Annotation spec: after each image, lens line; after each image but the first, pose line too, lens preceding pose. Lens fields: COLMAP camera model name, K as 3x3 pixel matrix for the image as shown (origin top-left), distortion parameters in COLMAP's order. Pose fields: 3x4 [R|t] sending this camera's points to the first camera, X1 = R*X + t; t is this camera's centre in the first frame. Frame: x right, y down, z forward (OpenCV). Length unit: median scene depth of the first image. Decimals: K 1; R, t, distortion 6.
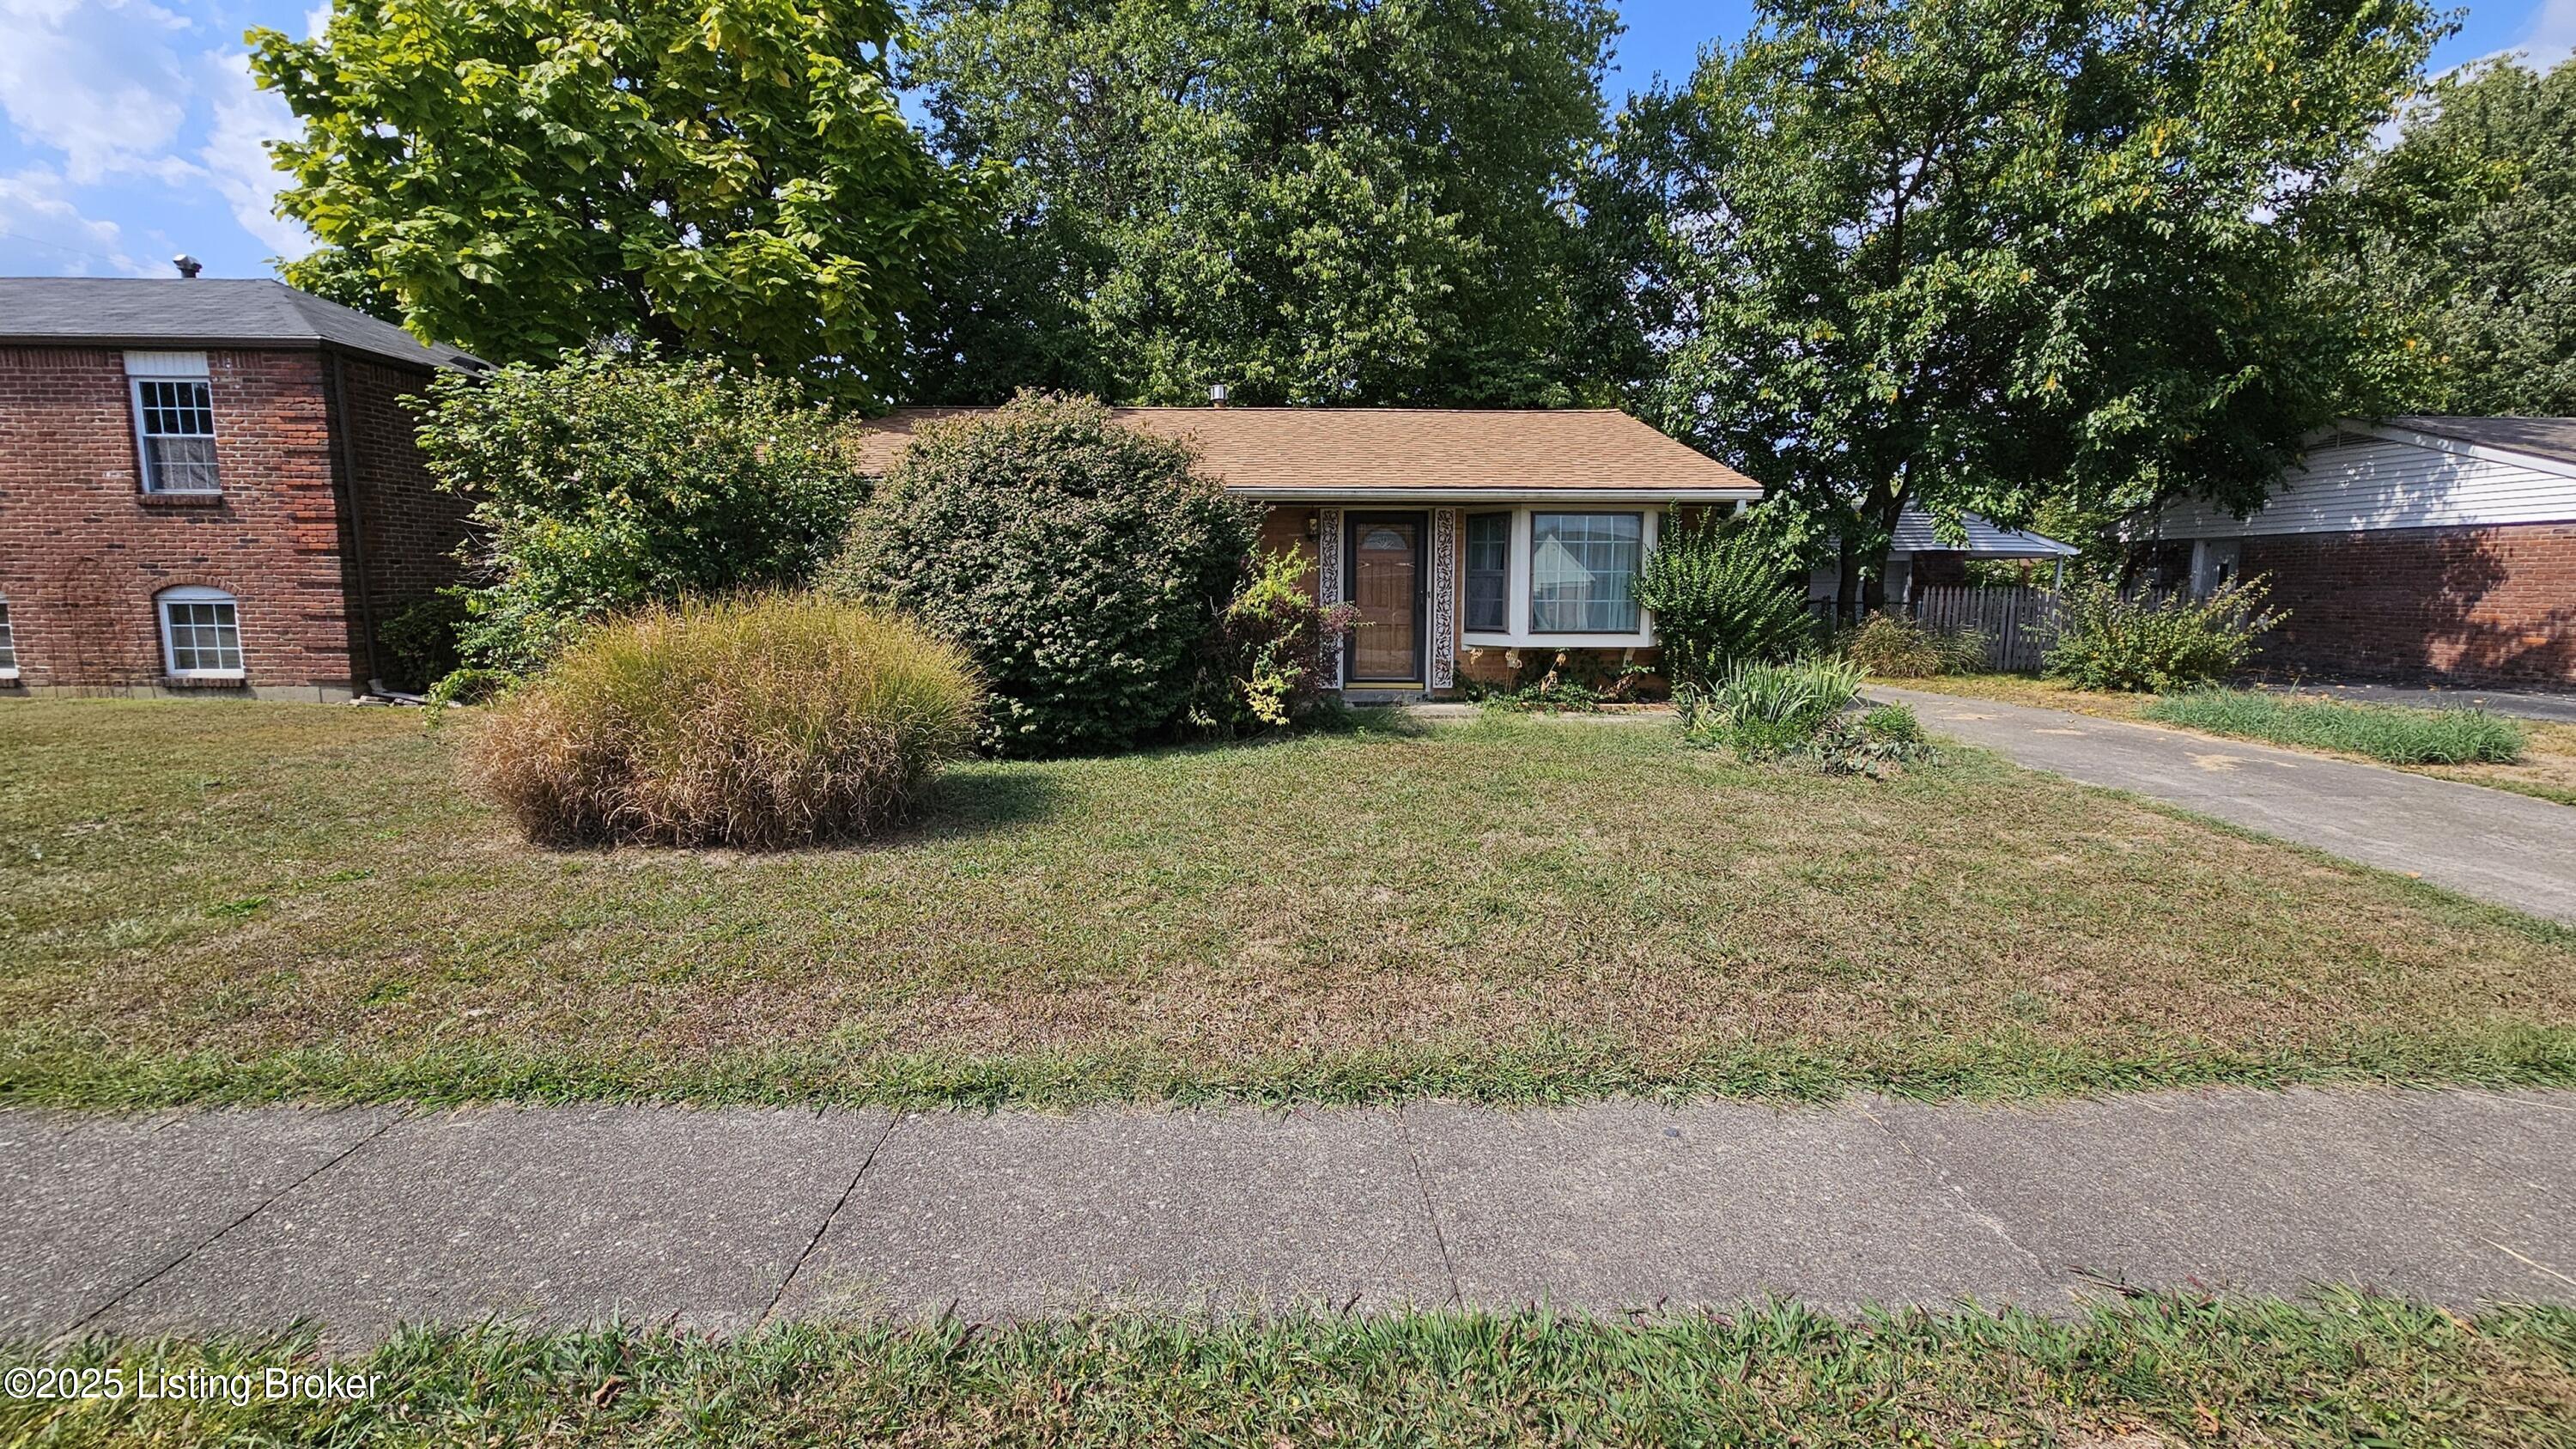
lens RADIAL K [[1086.8, 0, 1288.0], [0, 1086.8, 724.5], [0, 0, 1]] dist [-0.012800, 0.000206]
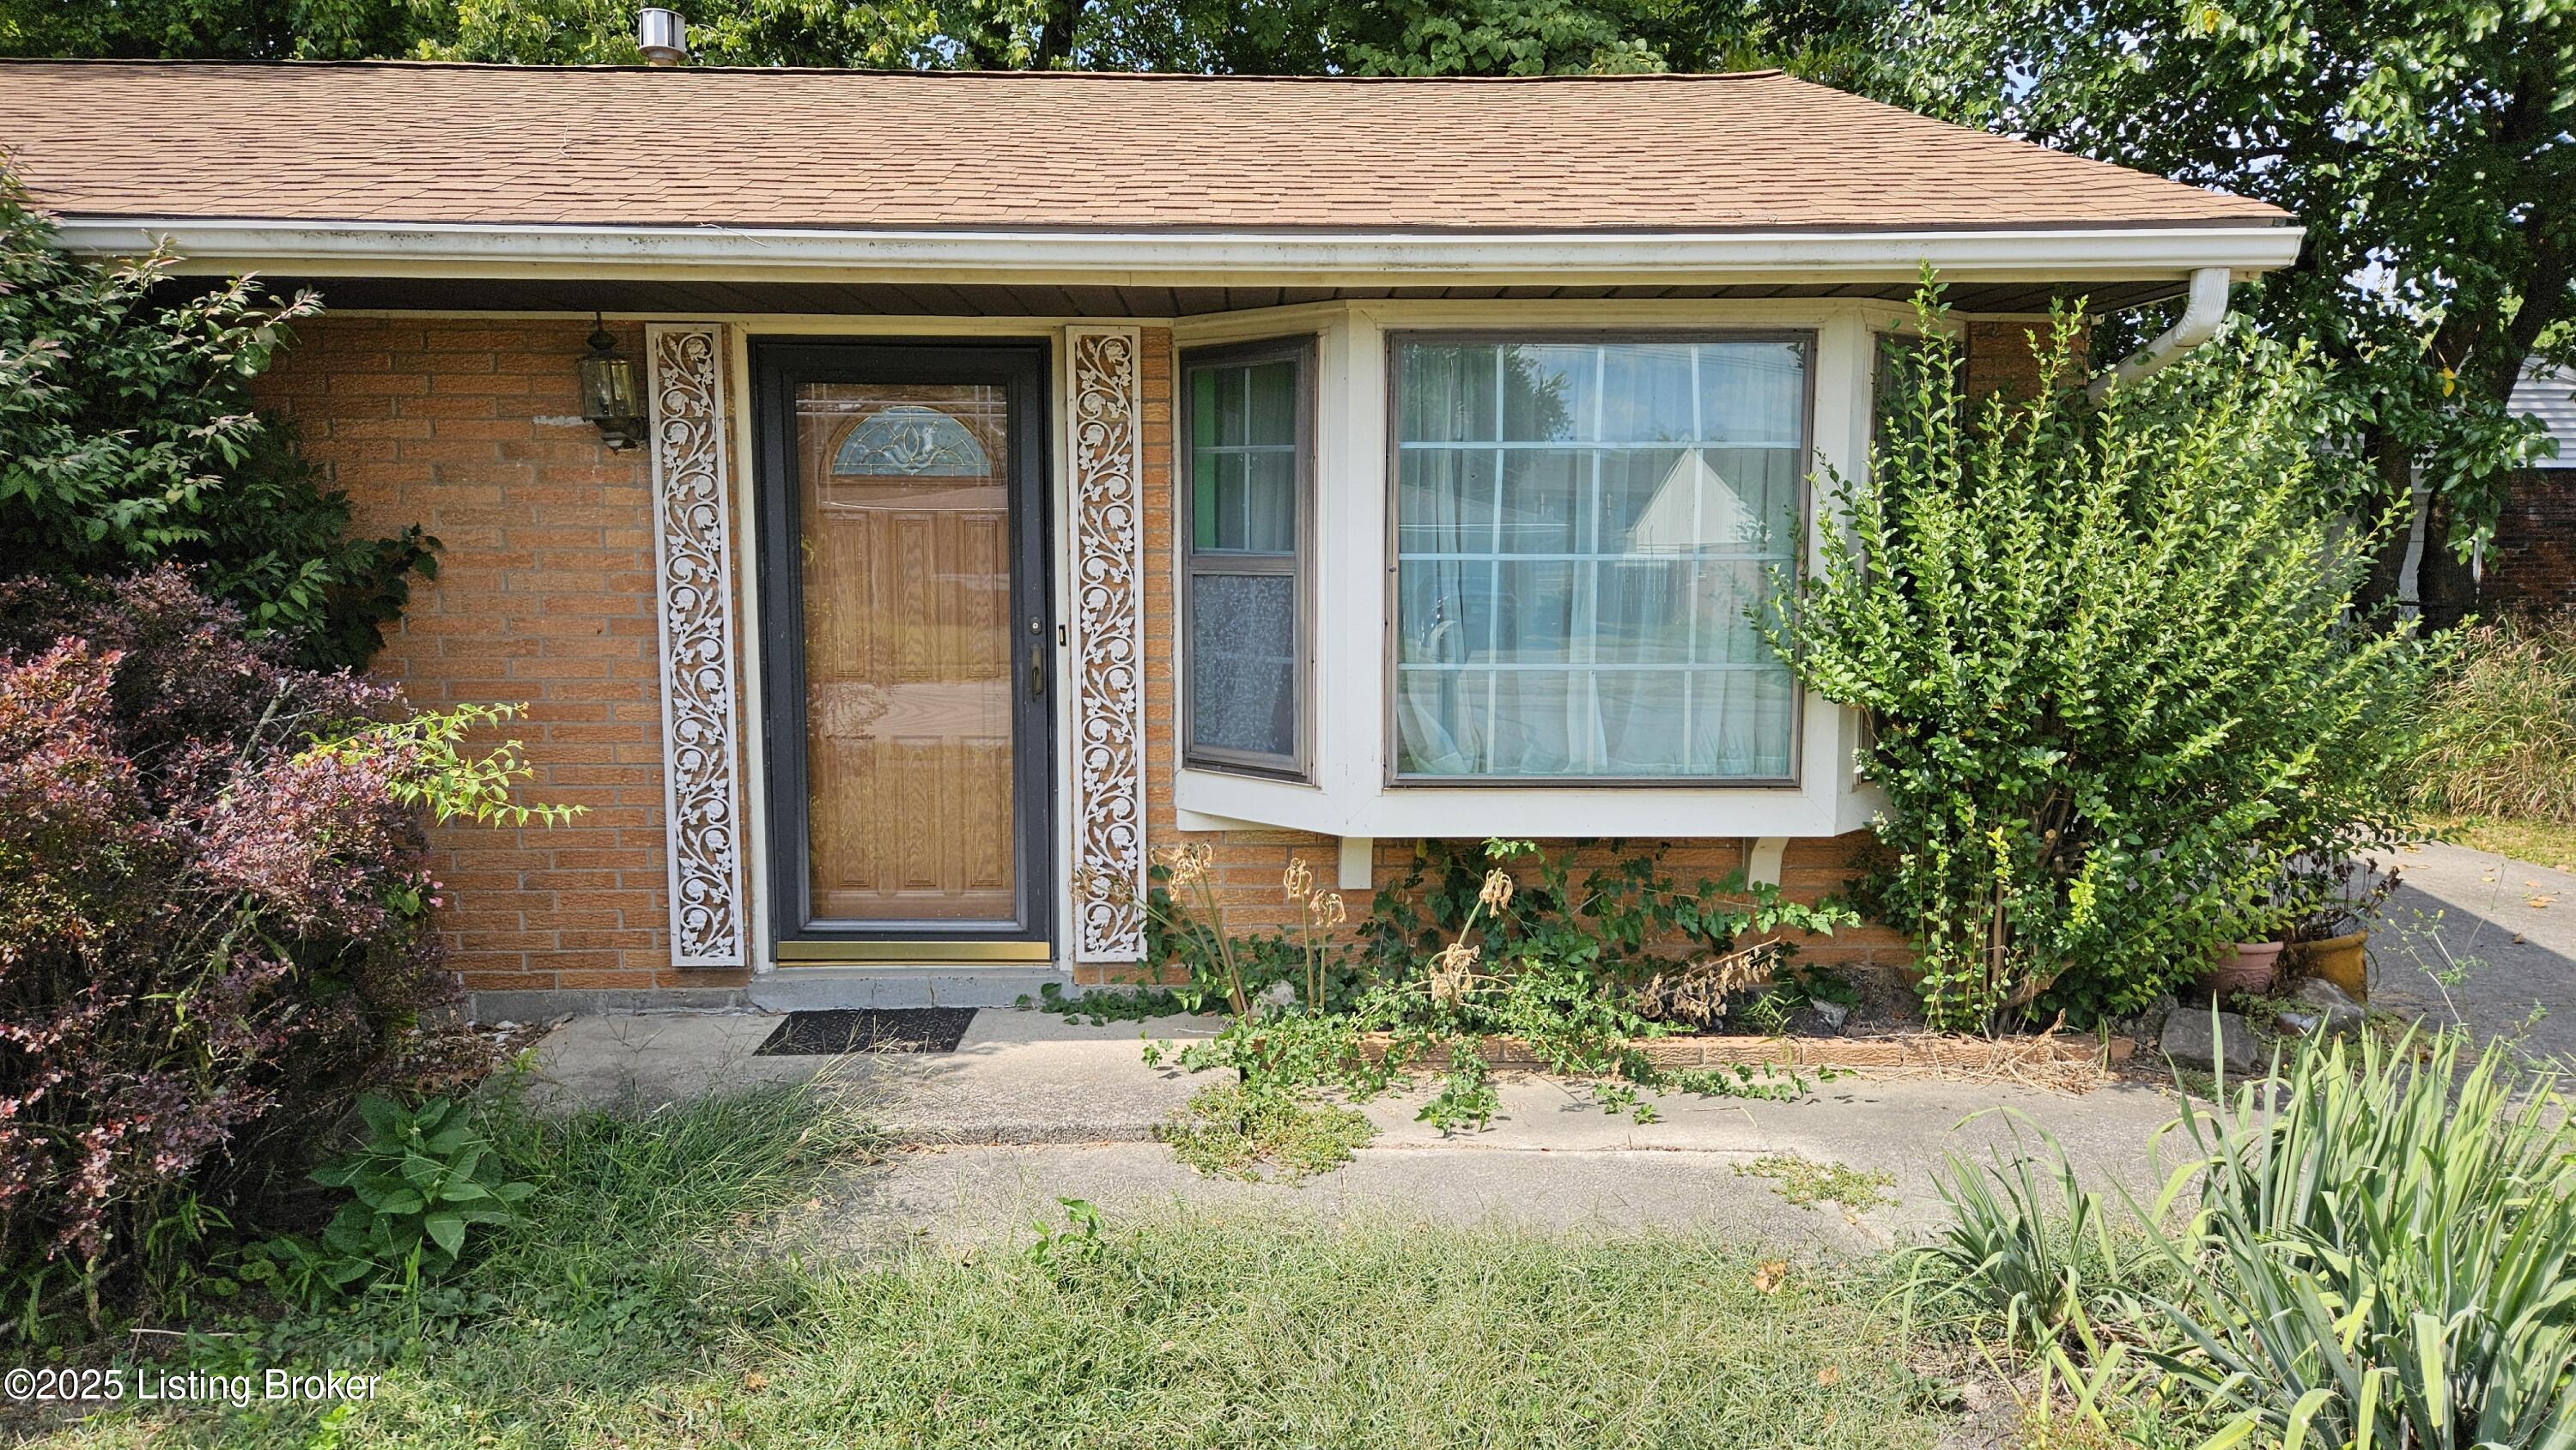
lens RADIAL K [[1720.4, 0, 1296.6], [0, 1720.4, 732.5], [0, 0, 1]] dist [0.068788, -0.059558]
pose [[0.999963, 0.001588, -0.008475, 0.212758], [-0.001685, 0.999933, -0.011433, -0.096719], [0.008457, 0.011447, 0.999899, 0.599507]]
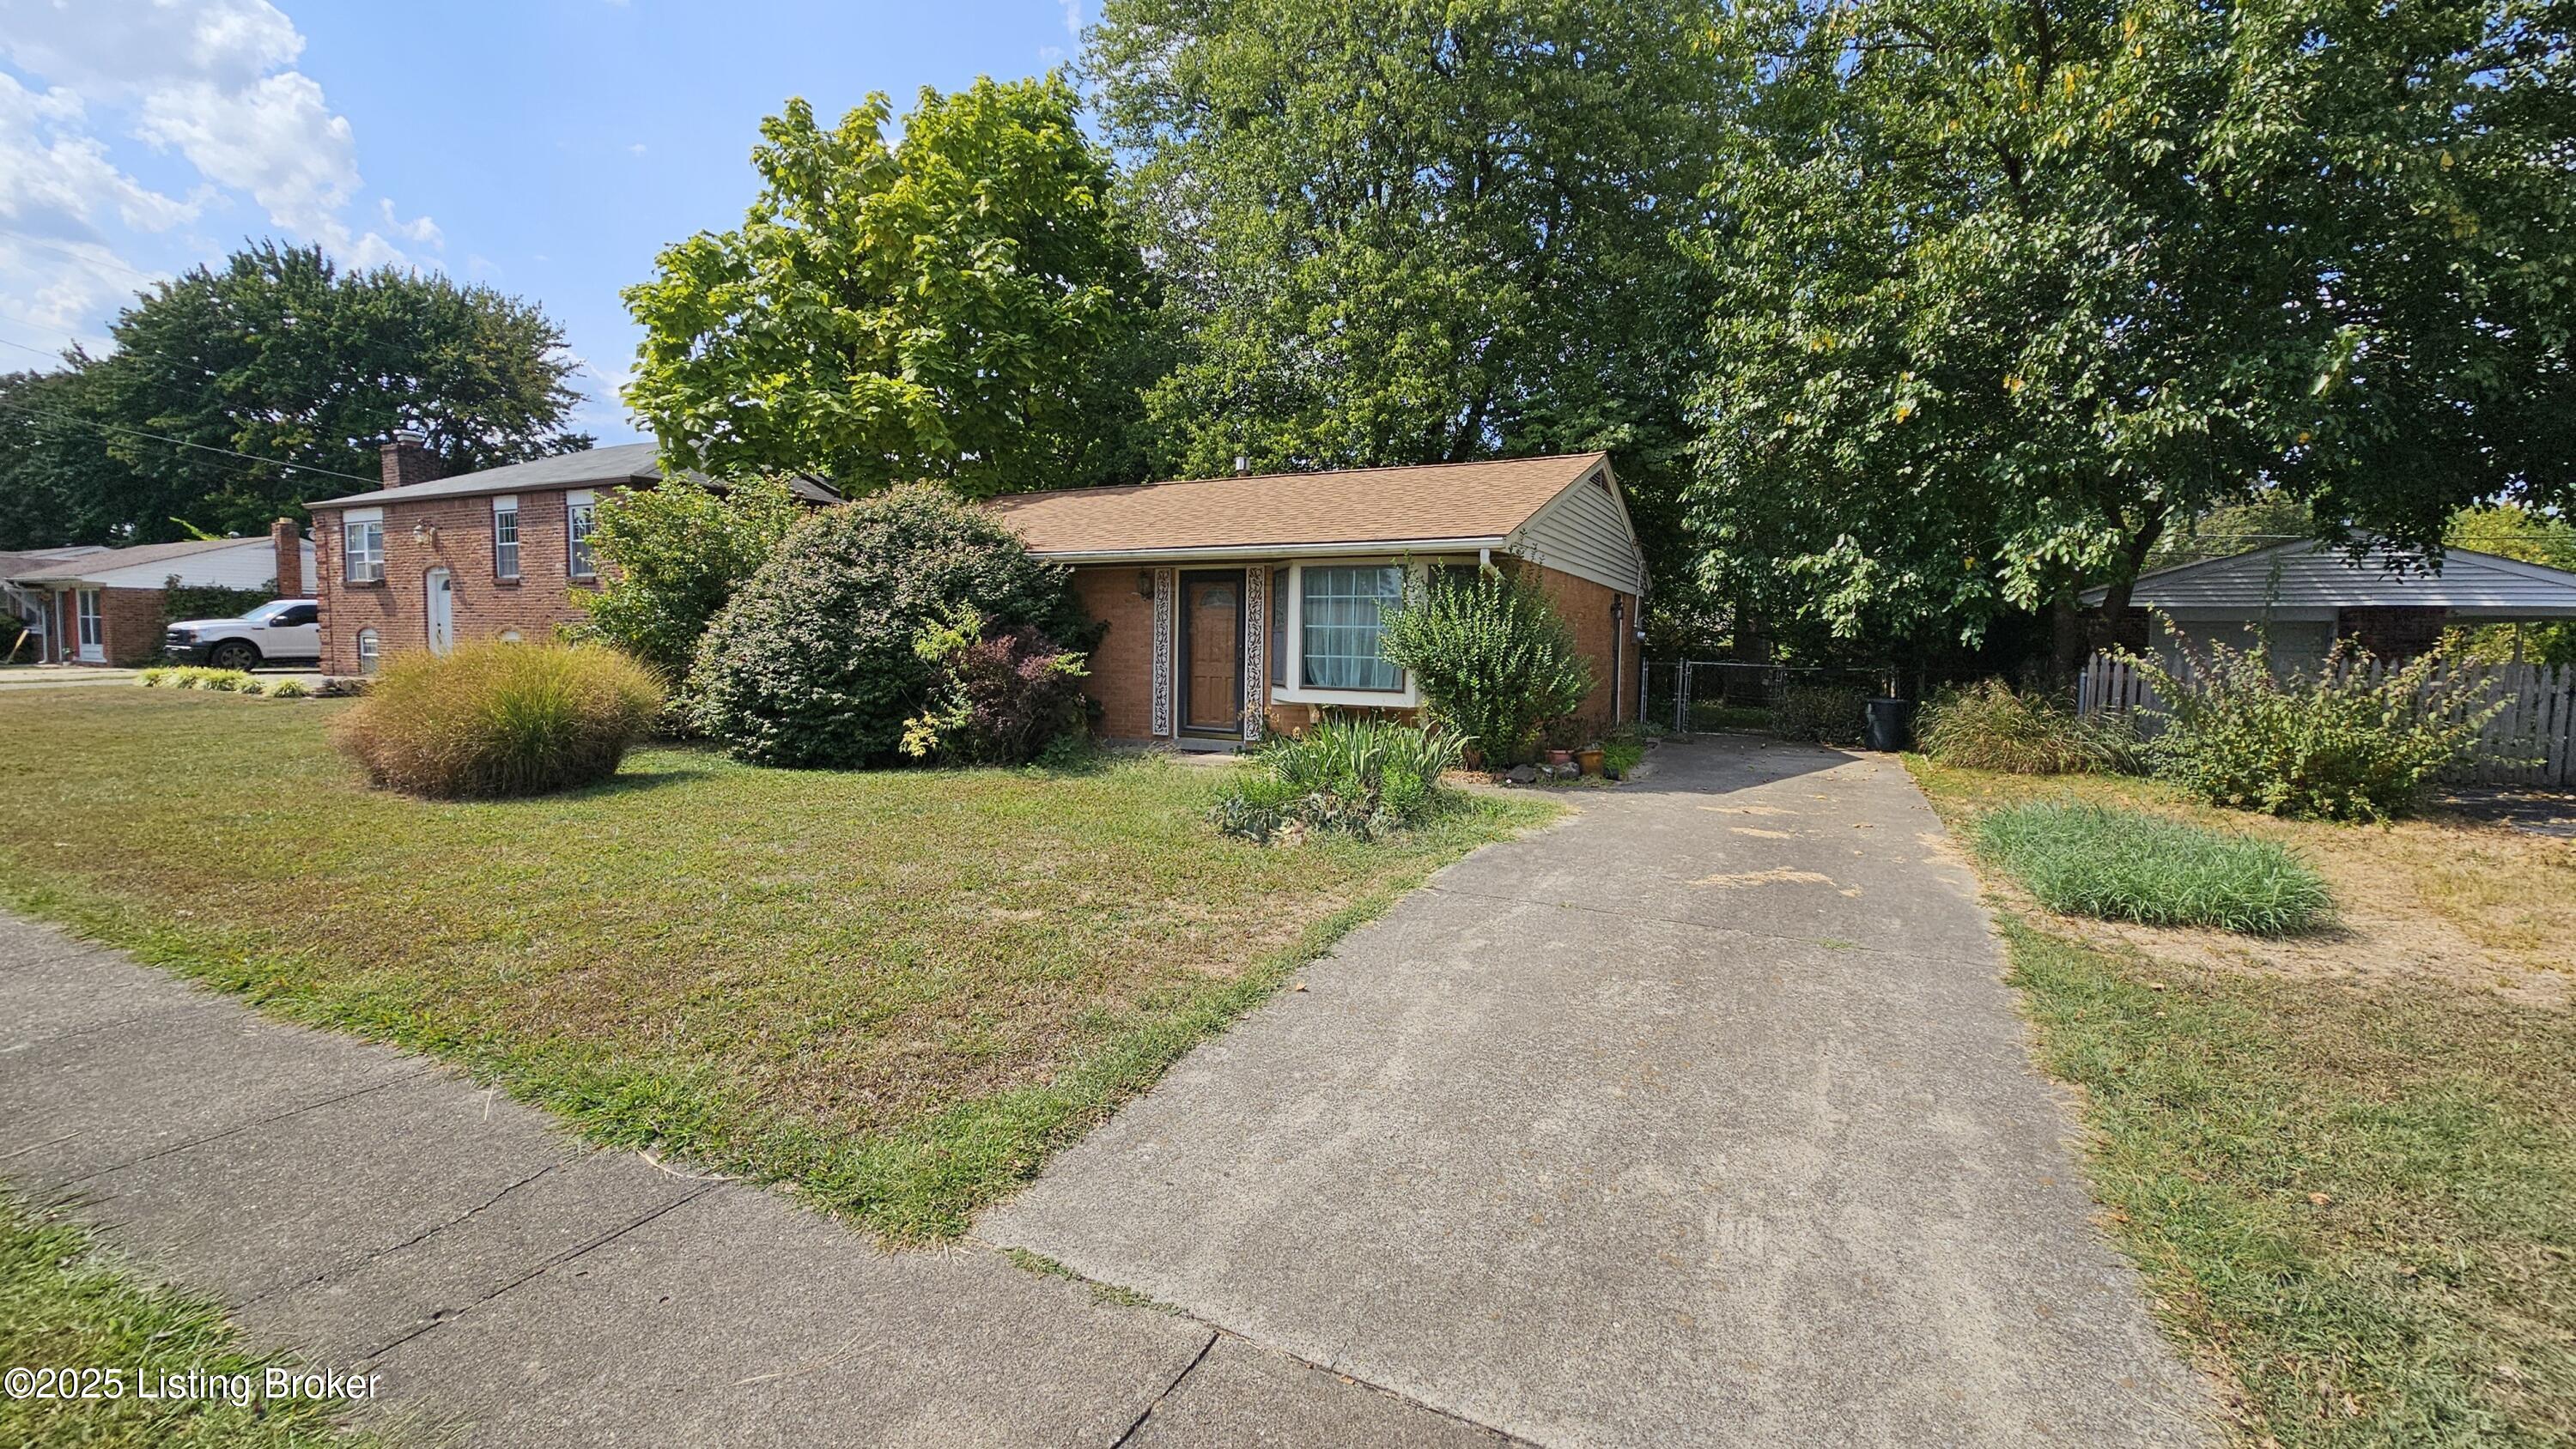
lens RADIAL K [[1061.4, 0, 1291.6], [0, 1061.4, 706.1], [0, 0, 1]] dist [0.000628, 0.001015]
pose [[0.866836, 0.038667, -0.497092, 0.723378], [-0.076555, 0.995488, -0.056062, -0.014498], [0.492681, 0.086652, 0.865885, 0.176969]]
